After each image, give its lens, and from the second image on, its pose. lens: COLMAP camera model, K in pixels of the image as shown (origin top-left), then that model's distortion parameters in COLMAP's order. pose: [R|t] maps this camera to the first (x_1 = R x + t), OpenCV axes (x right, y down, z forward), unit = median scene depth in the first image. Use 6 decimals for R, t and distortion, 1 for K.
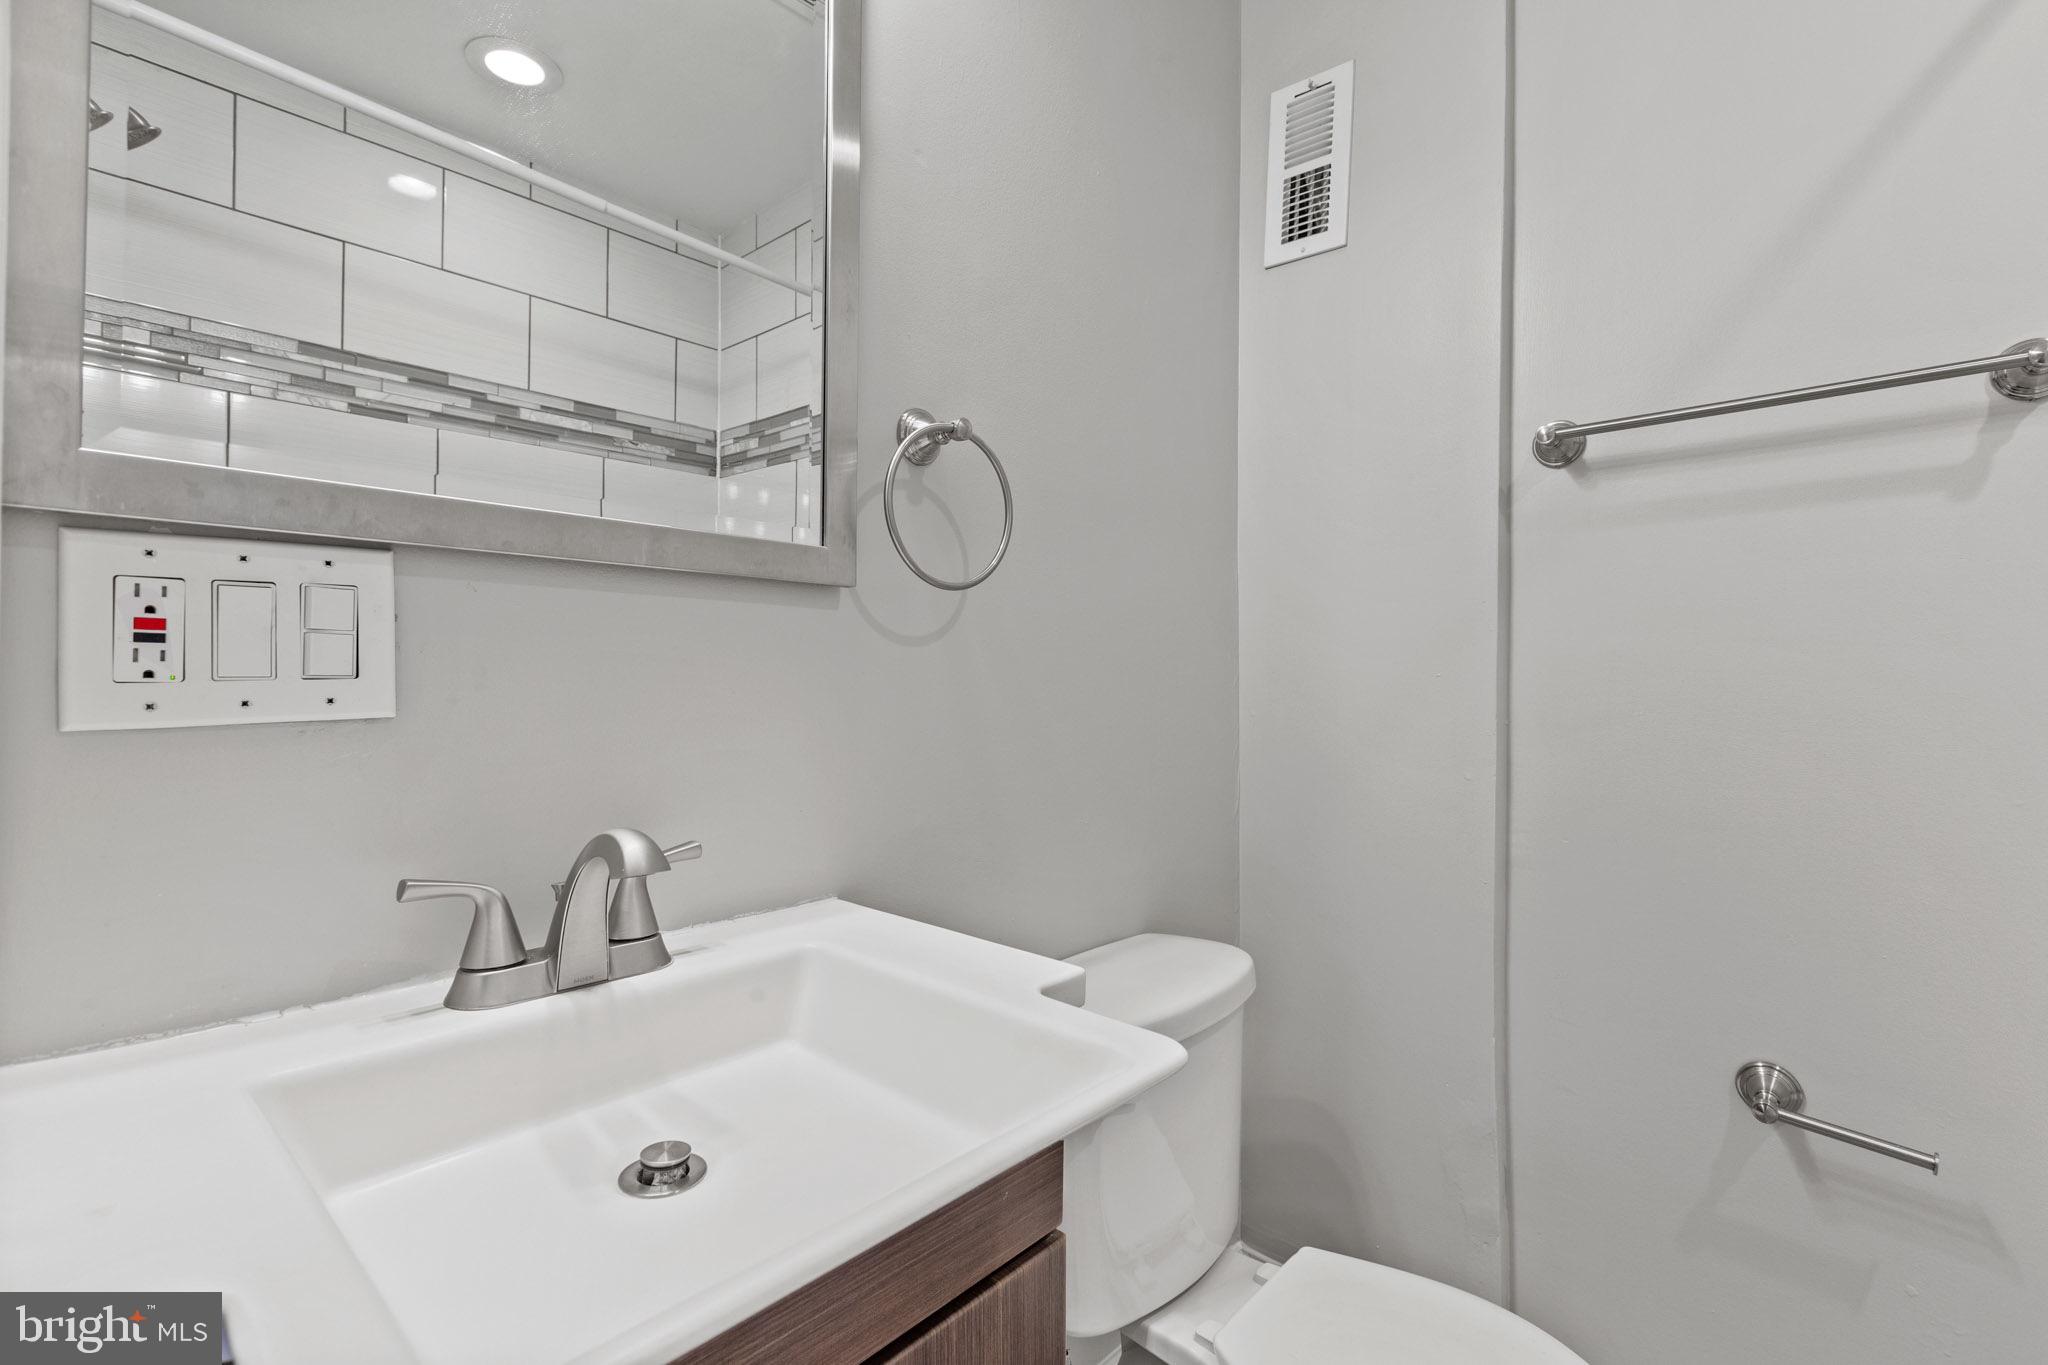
lens RADIAL K [[924.5, 0, 1022.1], [0, 924.5, 651.5], [0, 0, 1]] dist [-0.004012, -0.000554]
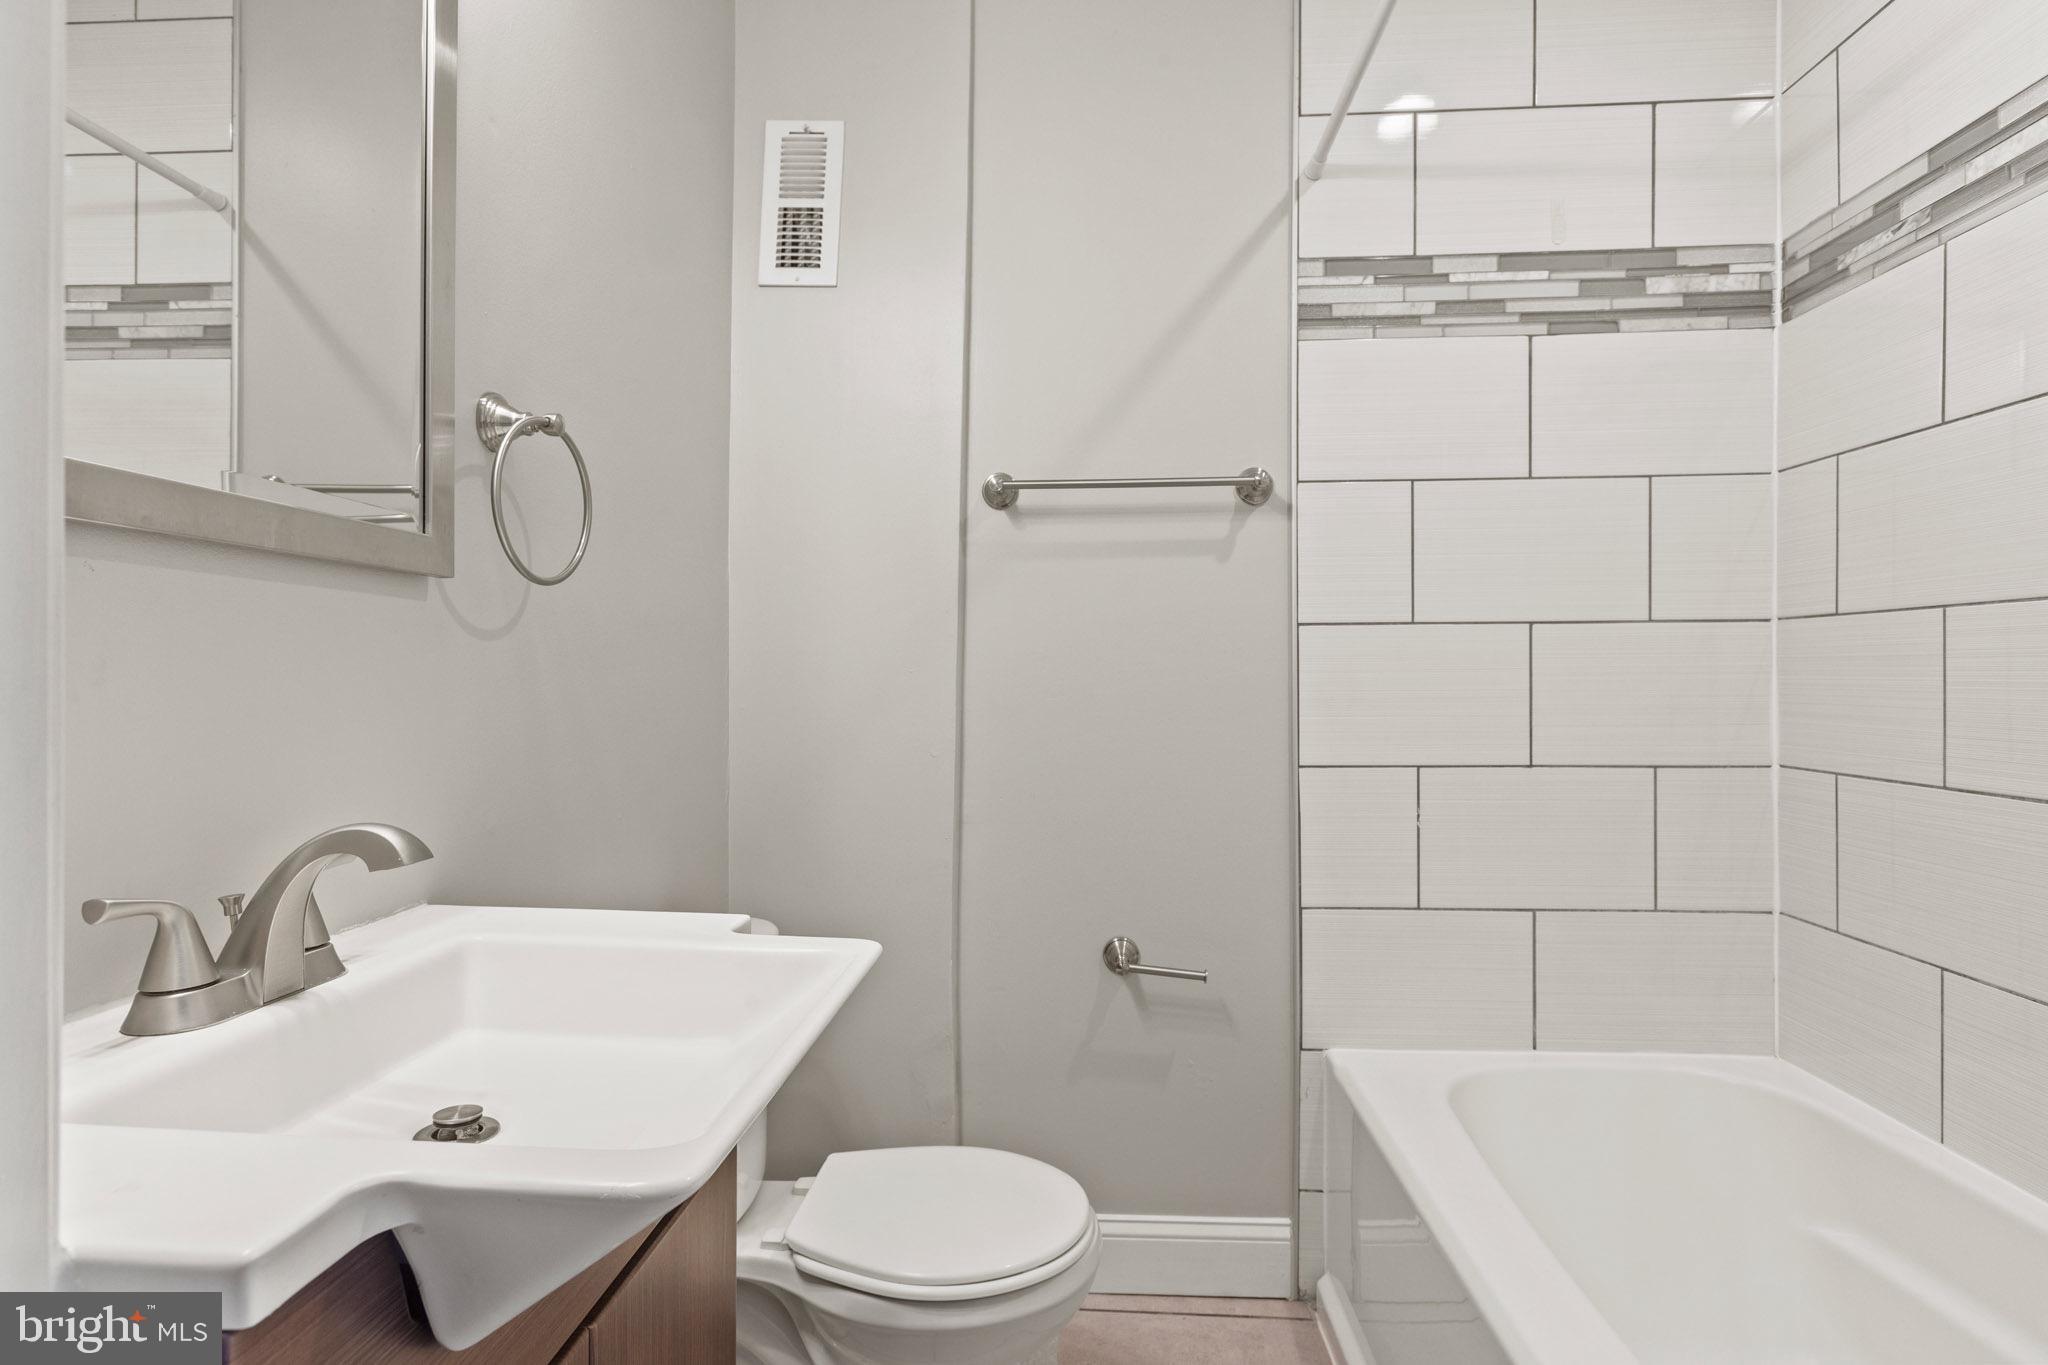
lens RADIAL K [[1074.6, 0, 1022.9], [0, 1074.6, 677.8], [0, 0, 1]] dist [0.001432, -0.000023]
pose [[0.777428, -0.002524, 0.628966, -0.379728], [-0.015277, 0.999621, 0.022895, -0.000946], [-0.628786, -0.027408, 0.777095, -0.215051]]
